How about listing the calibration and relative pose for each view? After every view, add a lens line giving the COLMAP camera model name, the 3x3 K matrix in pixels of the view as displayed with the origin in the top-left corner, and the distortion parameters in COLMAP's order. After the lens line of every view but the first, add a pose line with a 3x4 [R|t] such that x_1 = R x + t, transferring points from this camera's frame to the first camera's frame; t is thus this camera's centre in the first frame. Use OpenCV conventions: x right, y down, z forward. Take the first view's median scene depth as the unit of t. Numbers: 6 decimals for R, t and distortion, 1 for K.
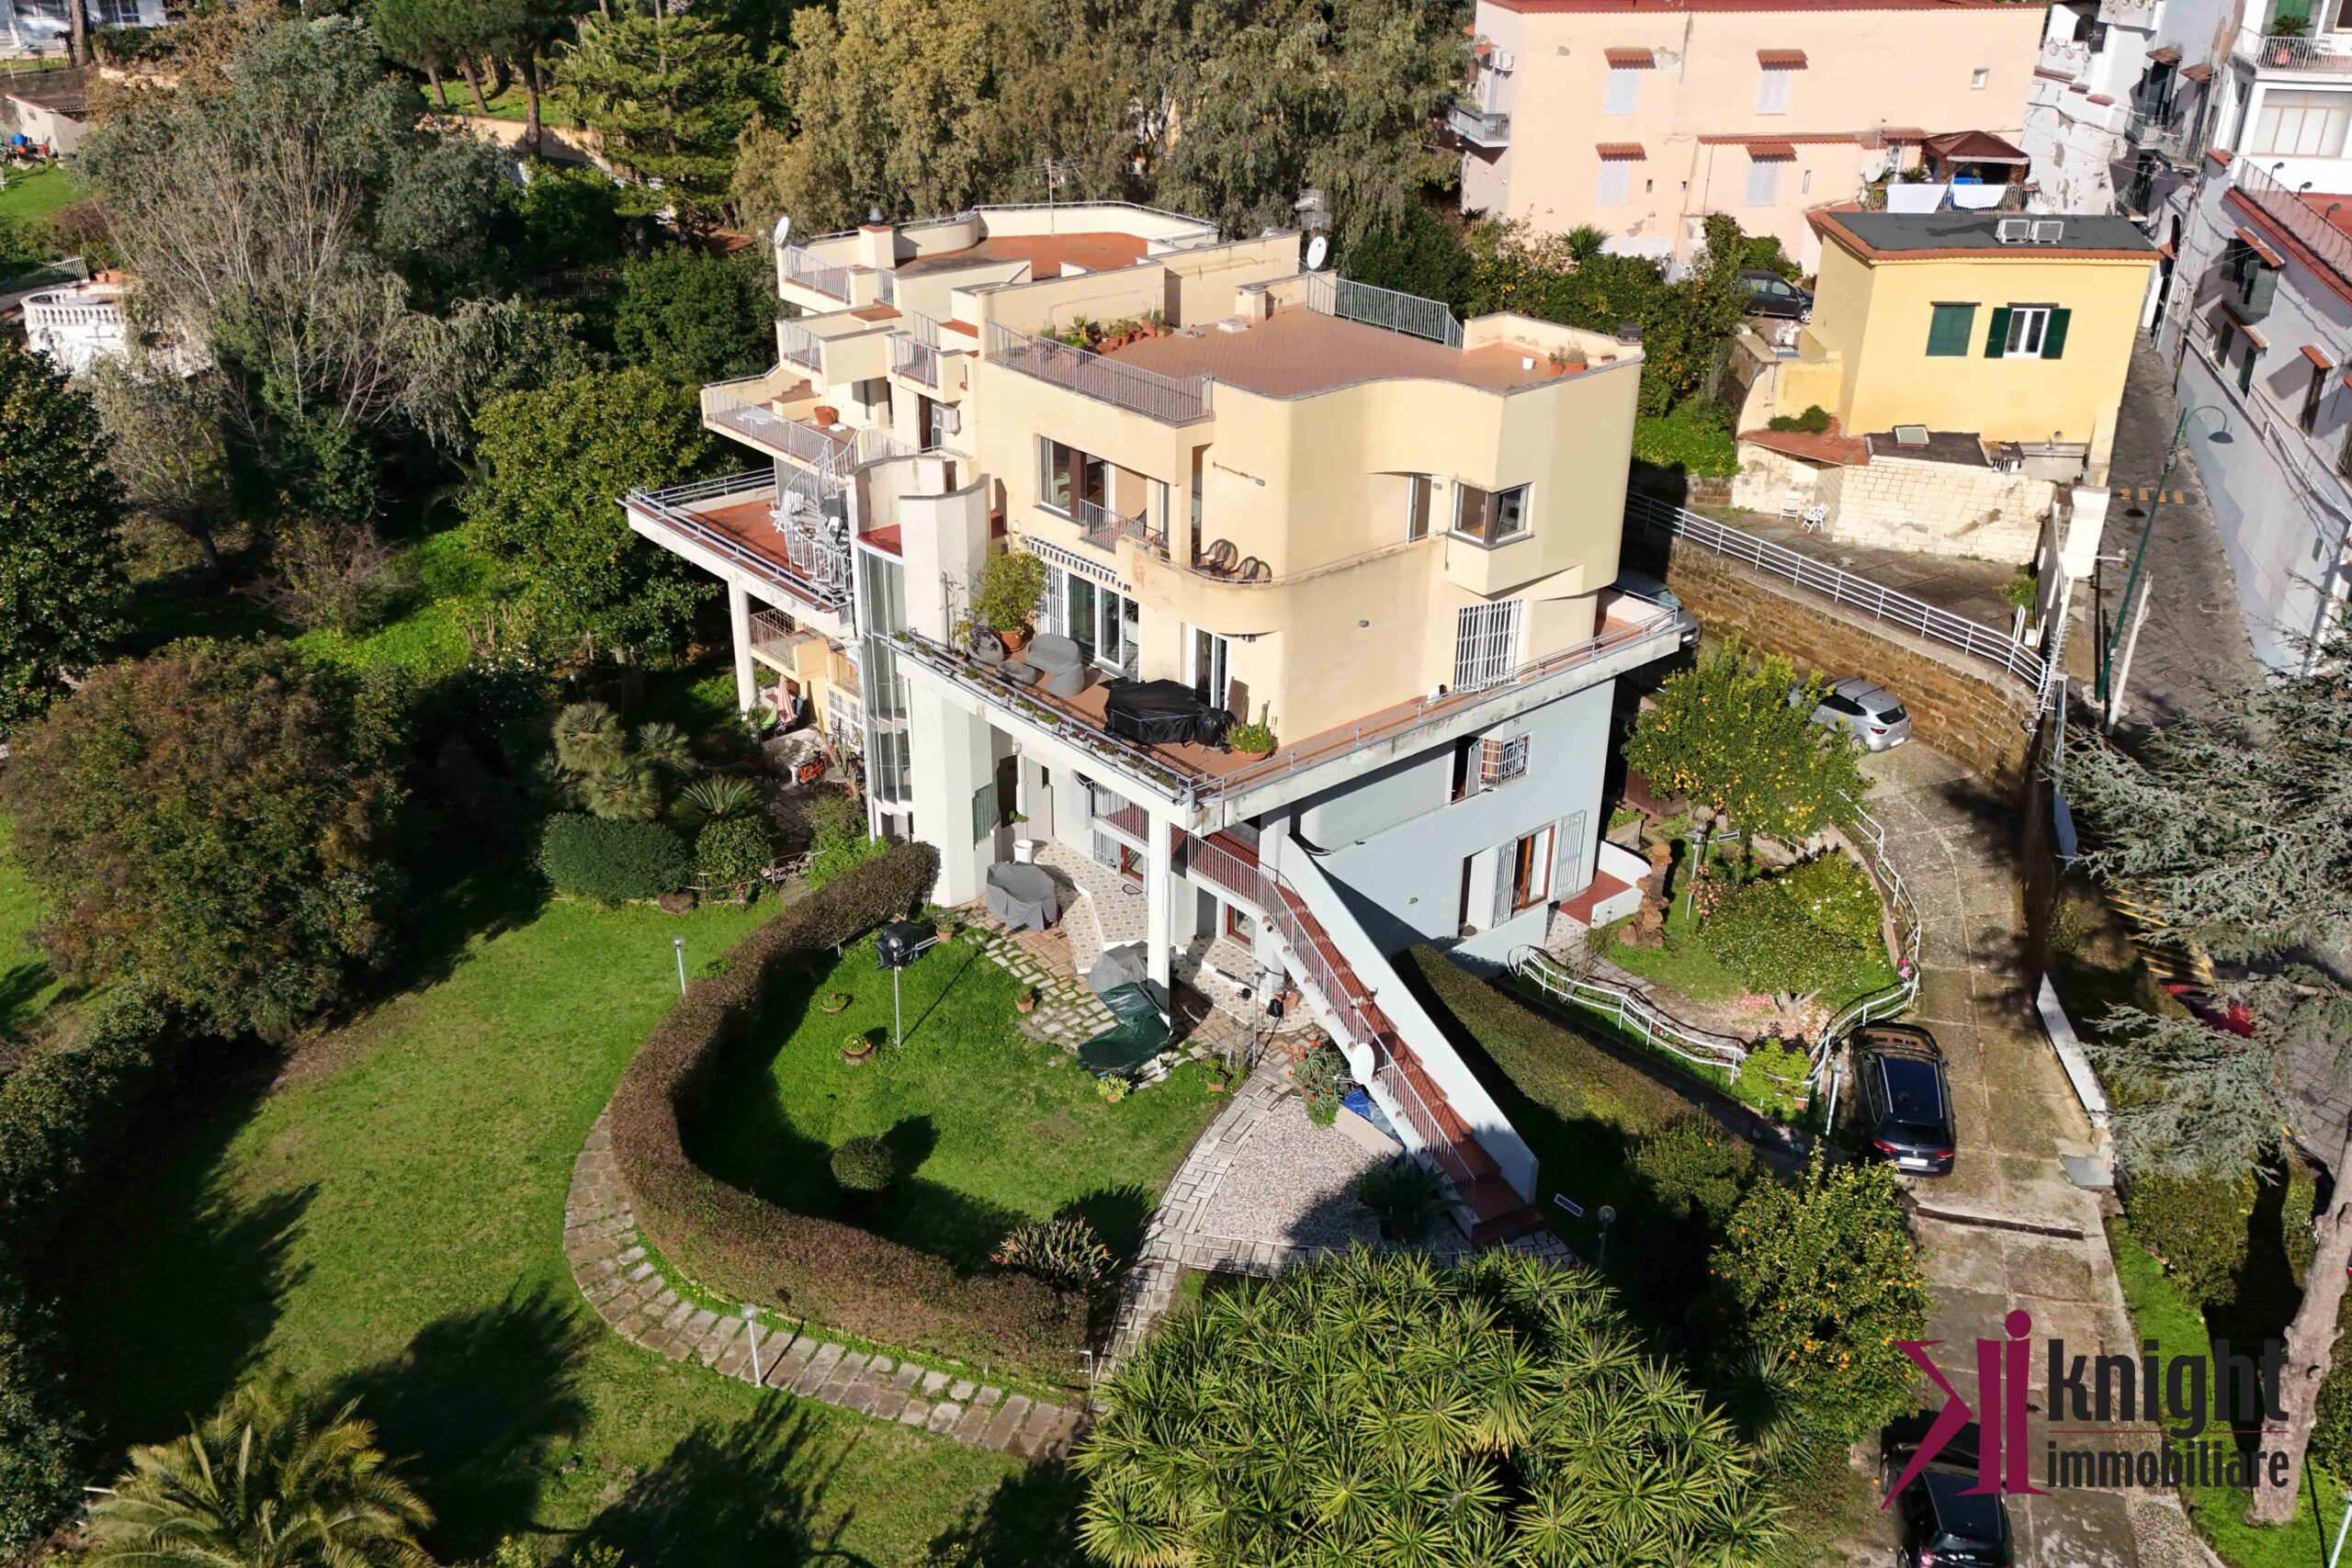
lens RADIAL K [[2028.1, 0, 1167.0], [0, 2028.1, 792.8], [0, 0, 1]] dist [0.083393, -0.094565]
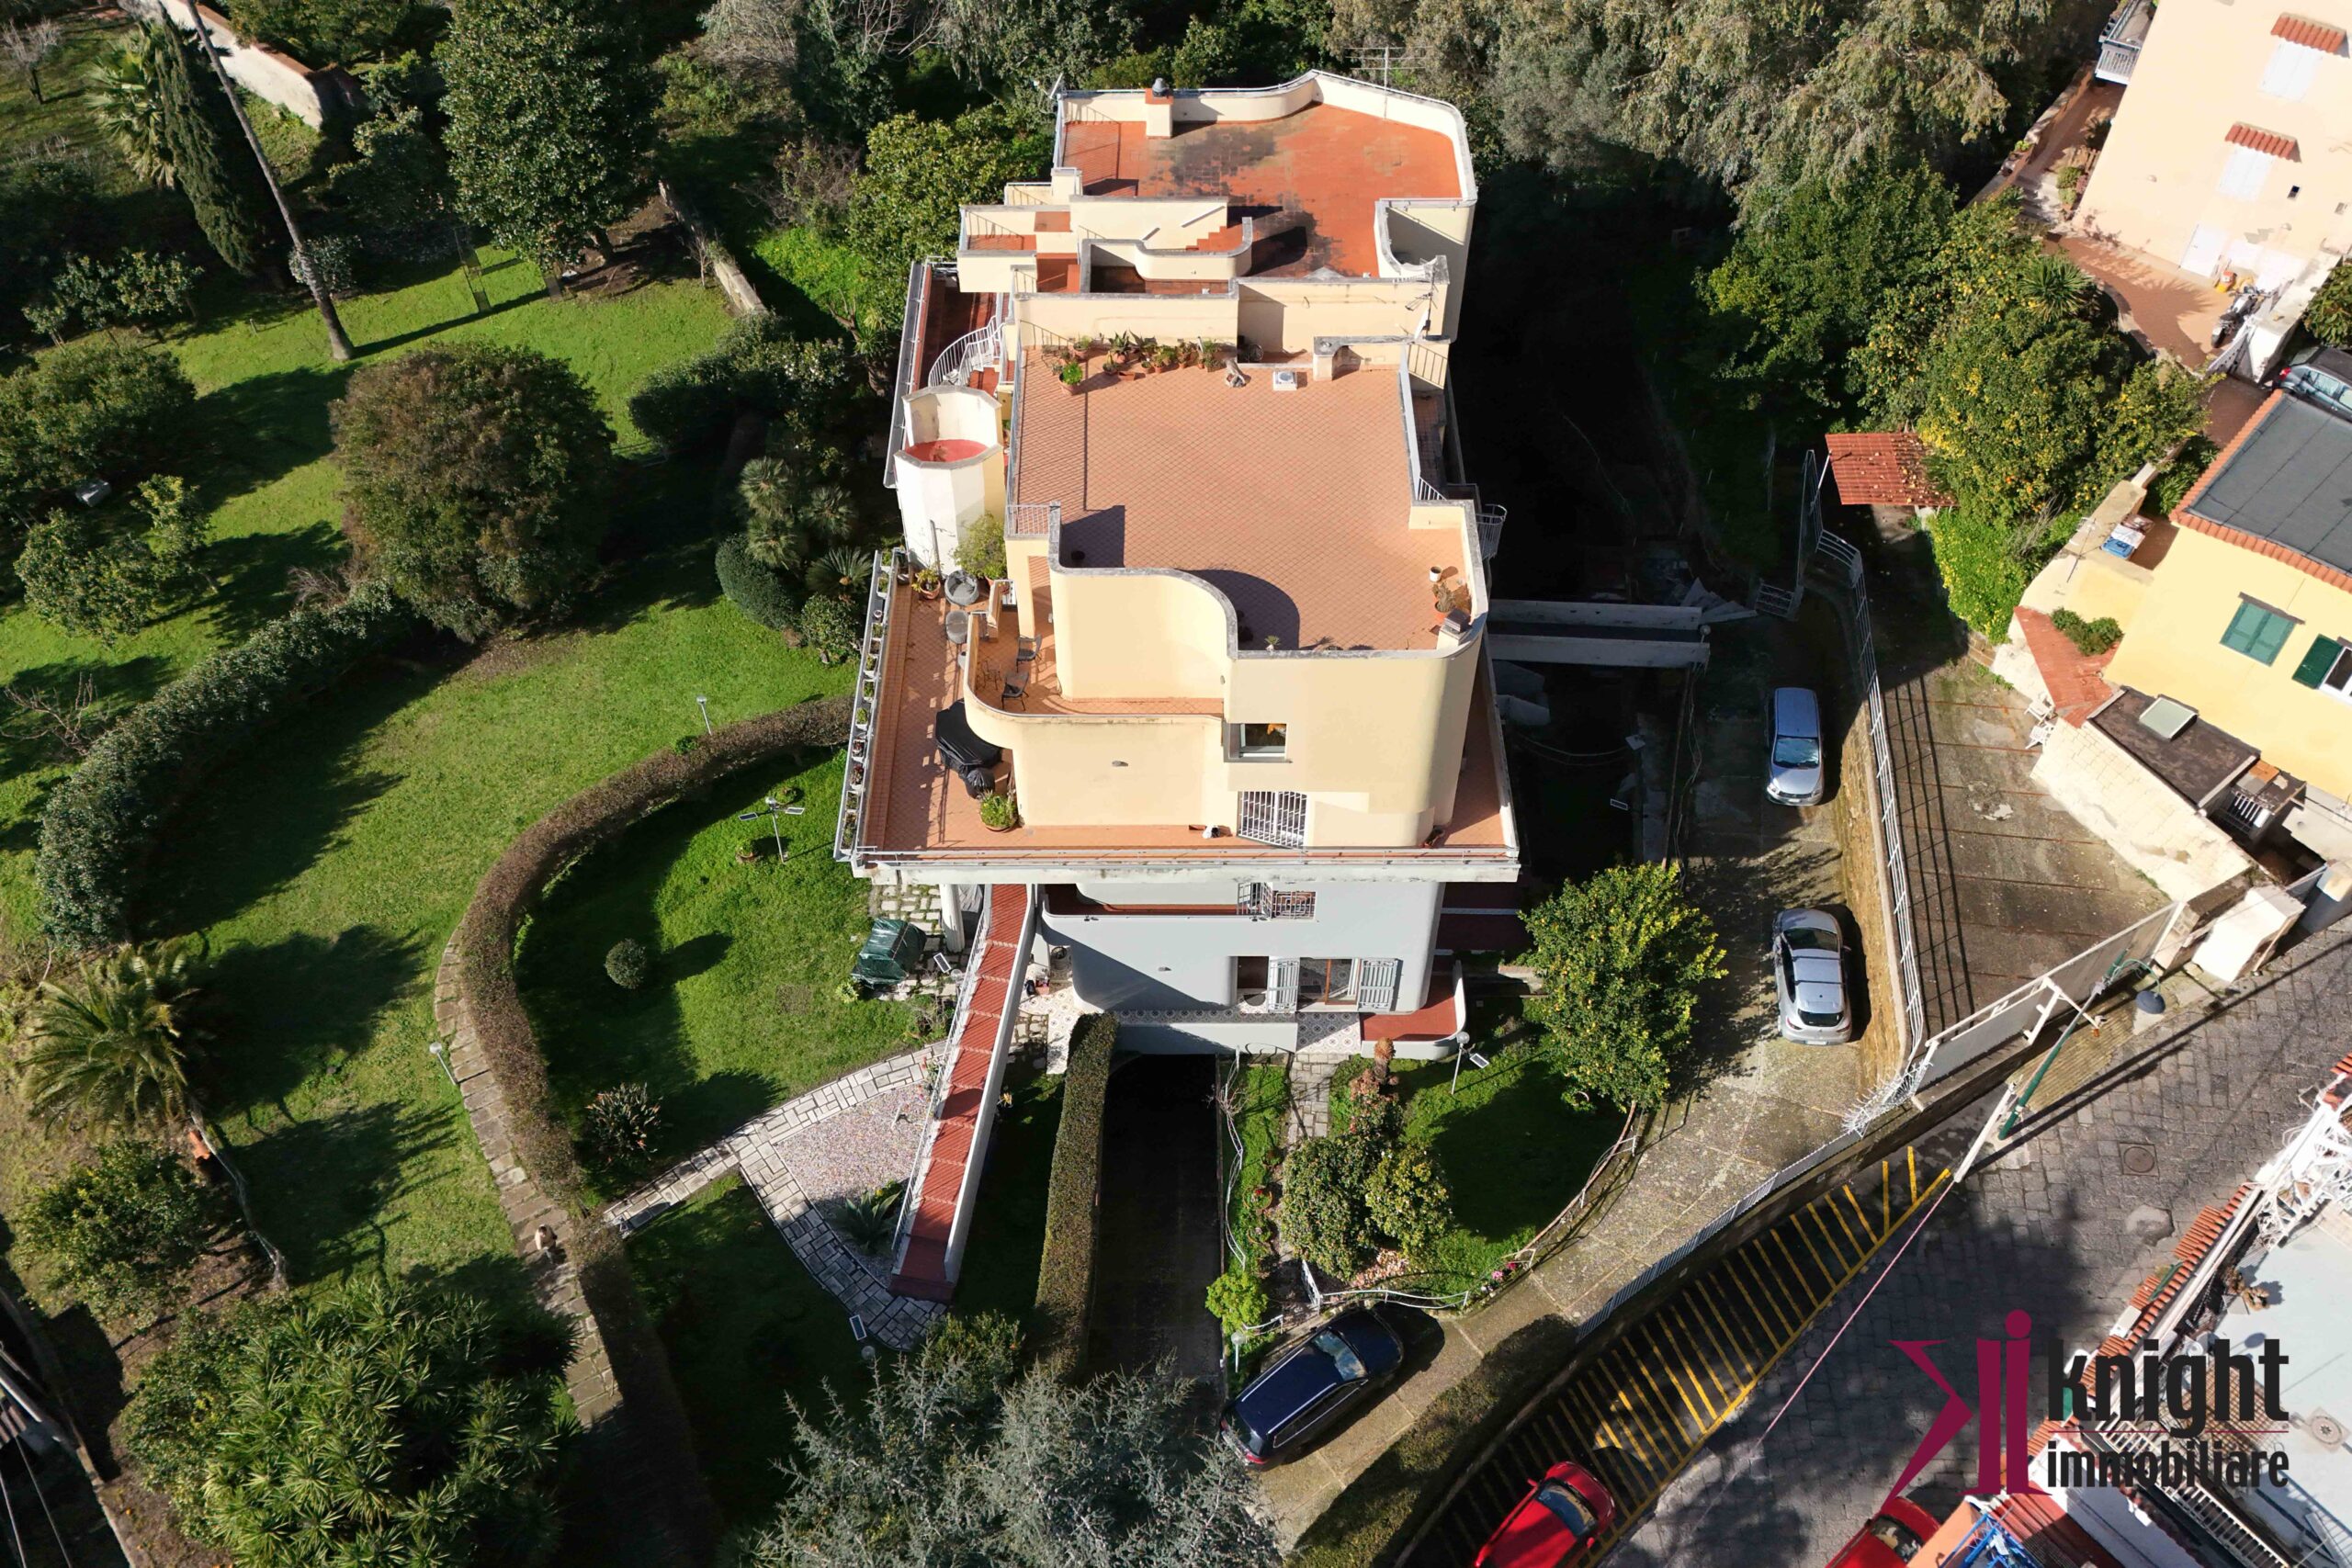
lens RADIAL K [[2028.1, 0, 1178.3], [0, 2028.1, 788.4], [0, 0, 1]] dist [0.083393, -0.094565]
pose [[0.766866, 0.480793, -0.425151, 0.548230], [-0.277771, 0.845806, 0.455473, -0.536502], [0.578584, -0.231192, 0.782171, 0.159354]]
